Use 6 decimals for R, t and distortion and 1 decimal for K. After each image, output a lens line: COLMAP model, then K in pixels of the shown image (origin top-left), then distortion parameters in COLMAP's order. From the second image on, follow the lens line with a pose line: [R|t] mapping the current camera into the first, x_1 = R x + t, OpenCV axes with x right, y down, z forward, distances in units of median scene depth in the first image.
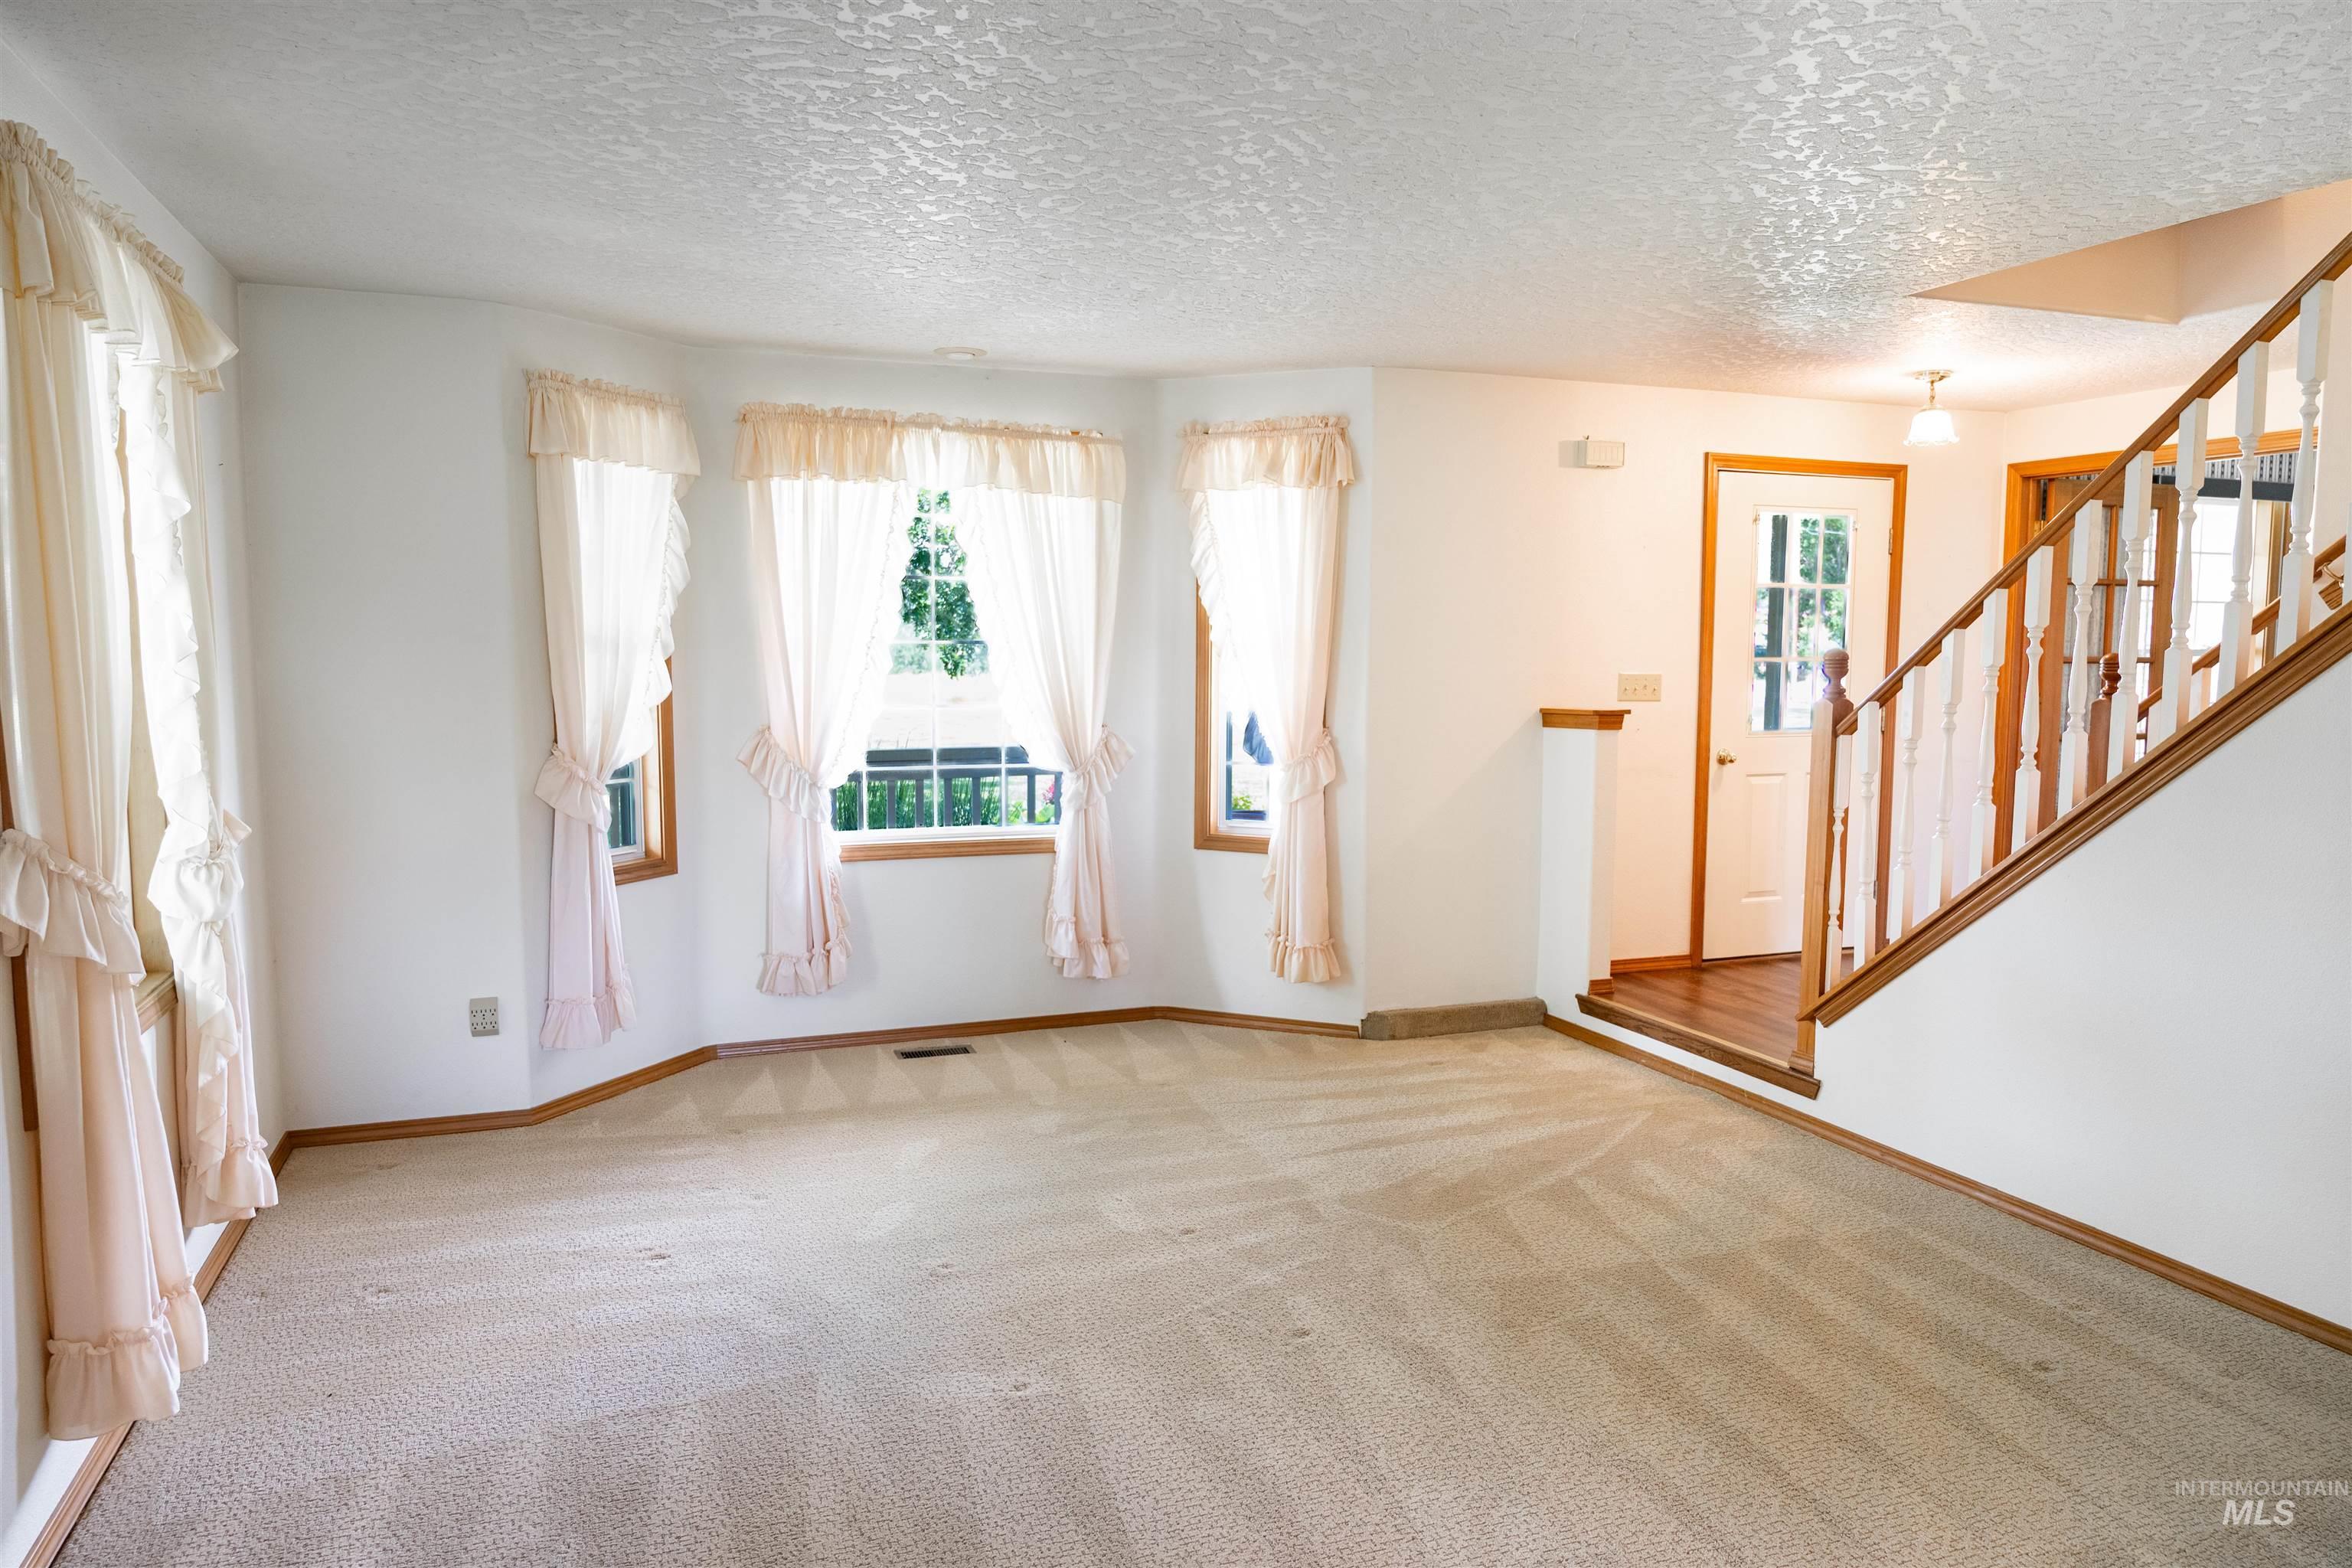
lens RADIAL K [[1558.1, 0, 1178.2], [0, 1558.1, 791.8], [0, 0, 1]] dist [-0.009080, 0.001092]
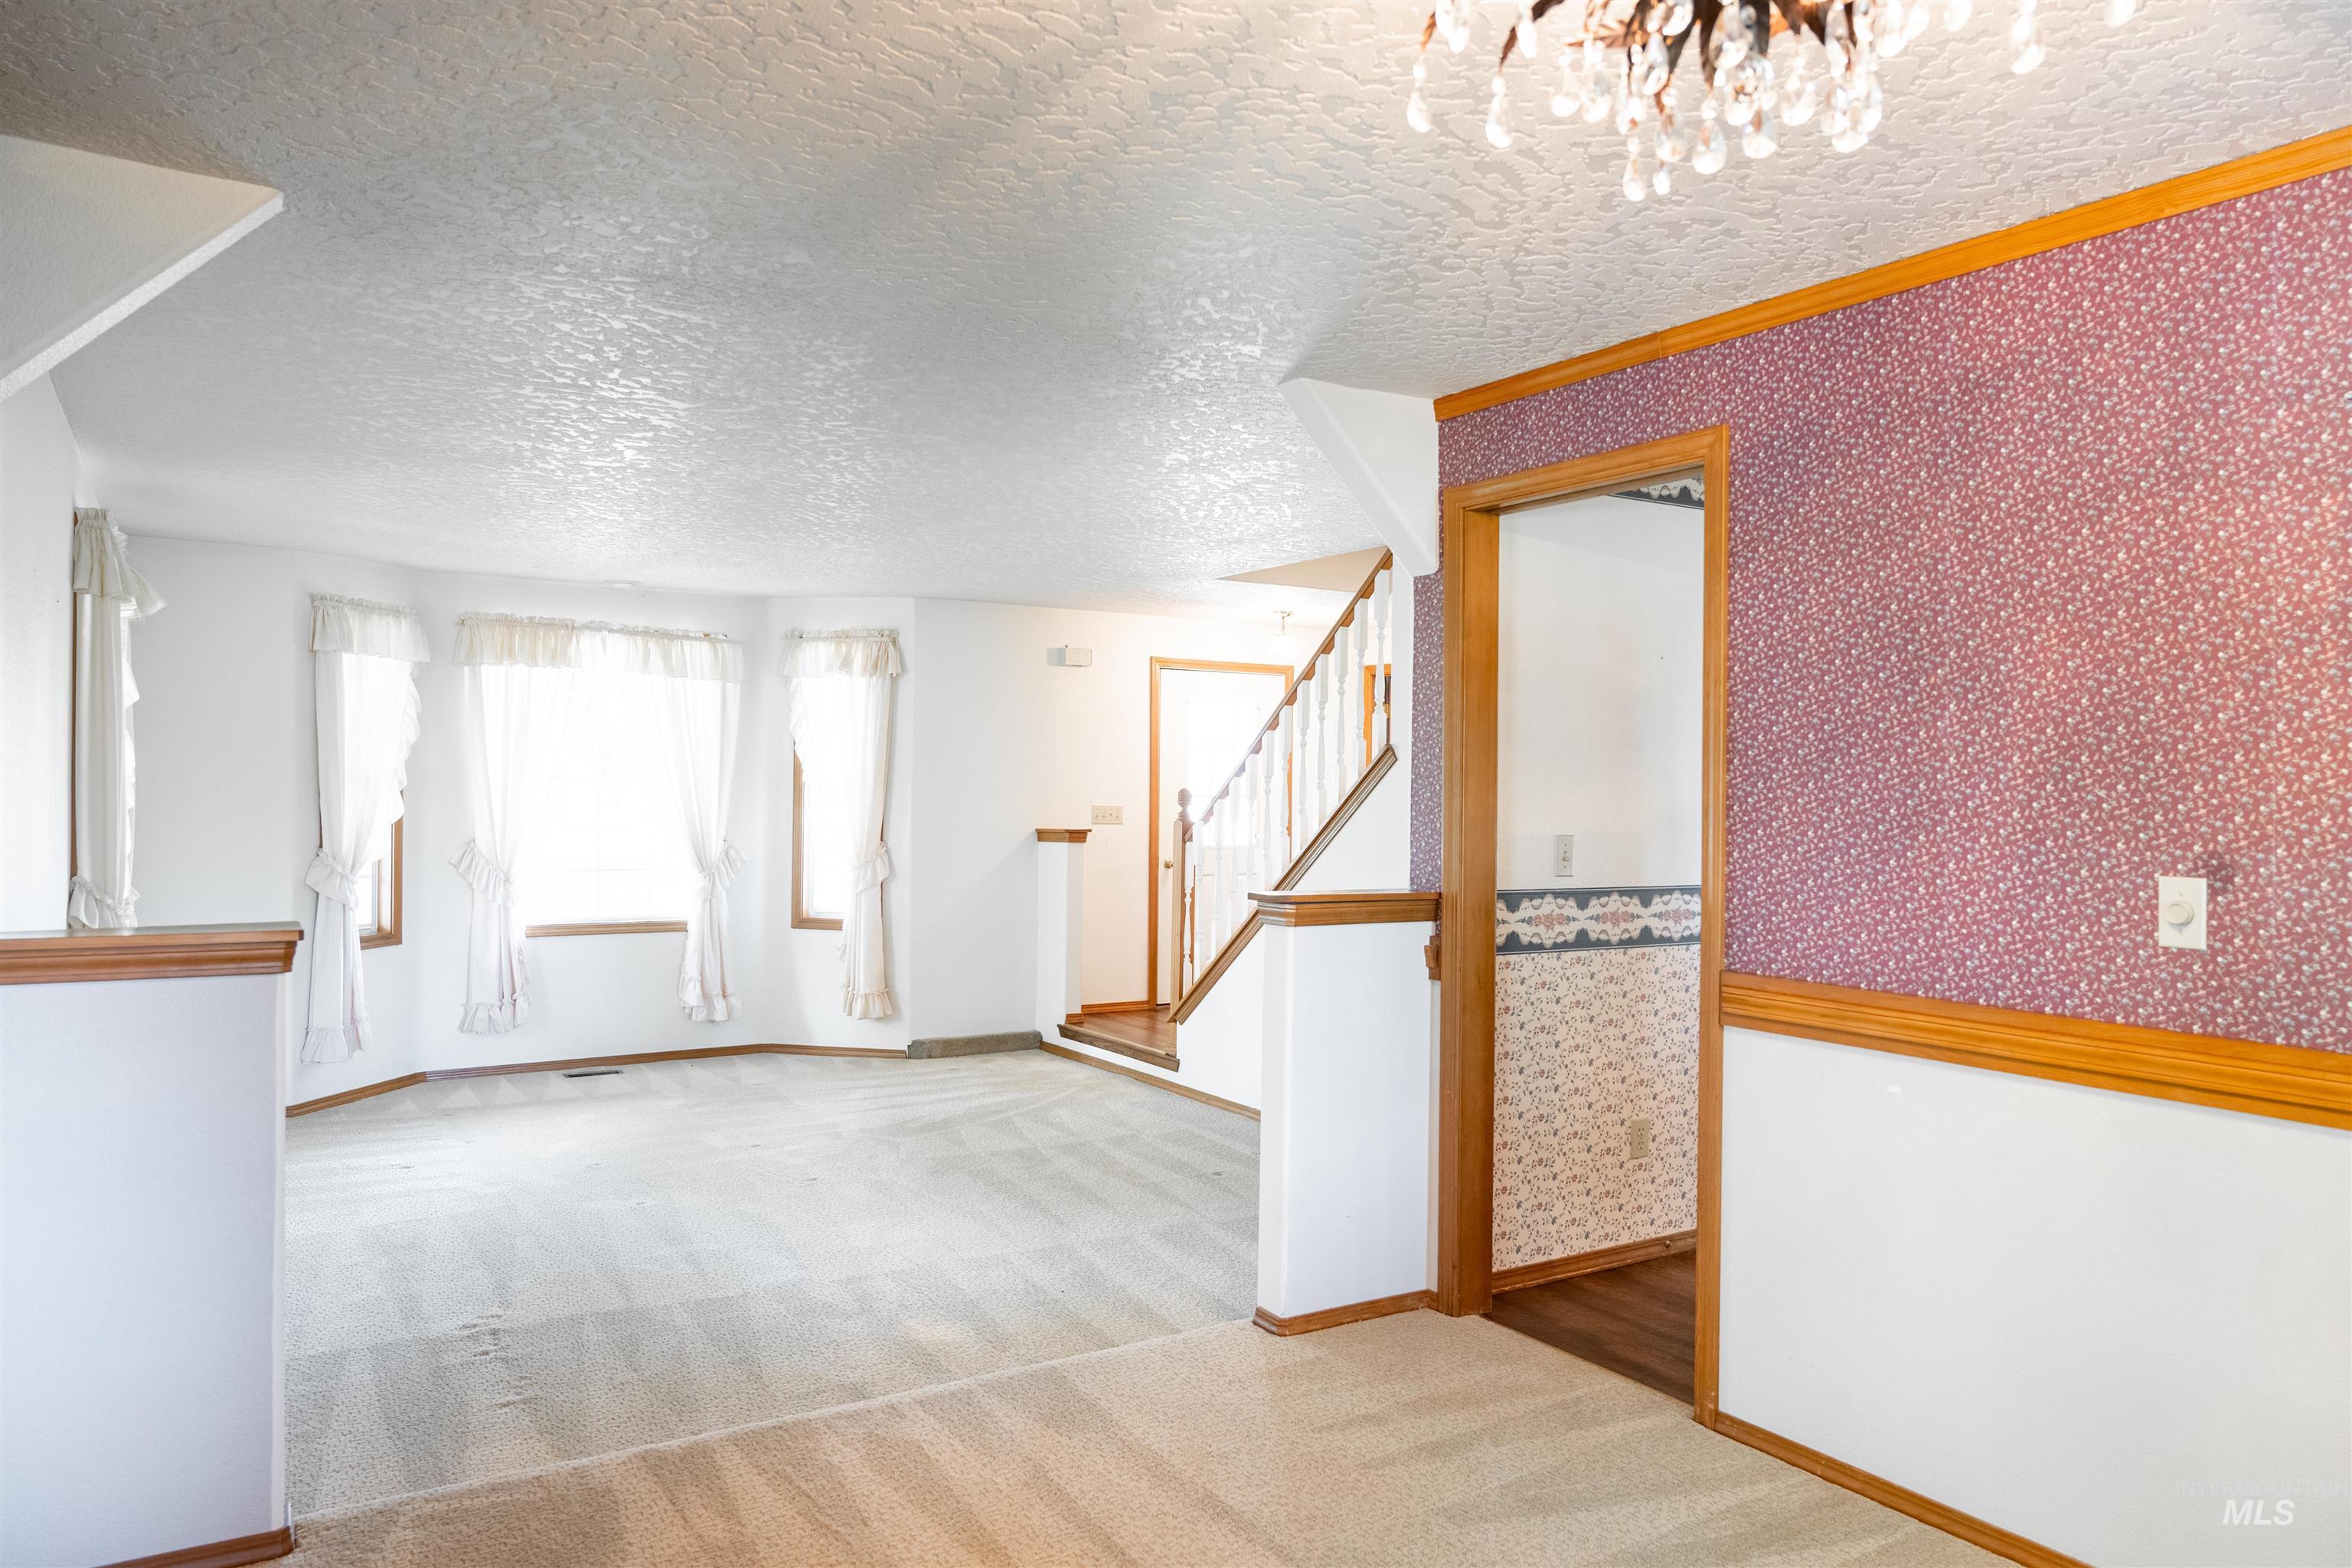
lens RADIAL K [[1558.1, 0, 1171.2], [0, 1558.1, 786.6], [0, 0, 1]] dist [-0.009080, 0.001092]
pose [[0.980851, 0.007013, 0.194631, 0.077584], [0.011222, 0.995656, -0.092429, 0.046139], [-0.194434, 0.092843, 0.976512, -0.480816]]
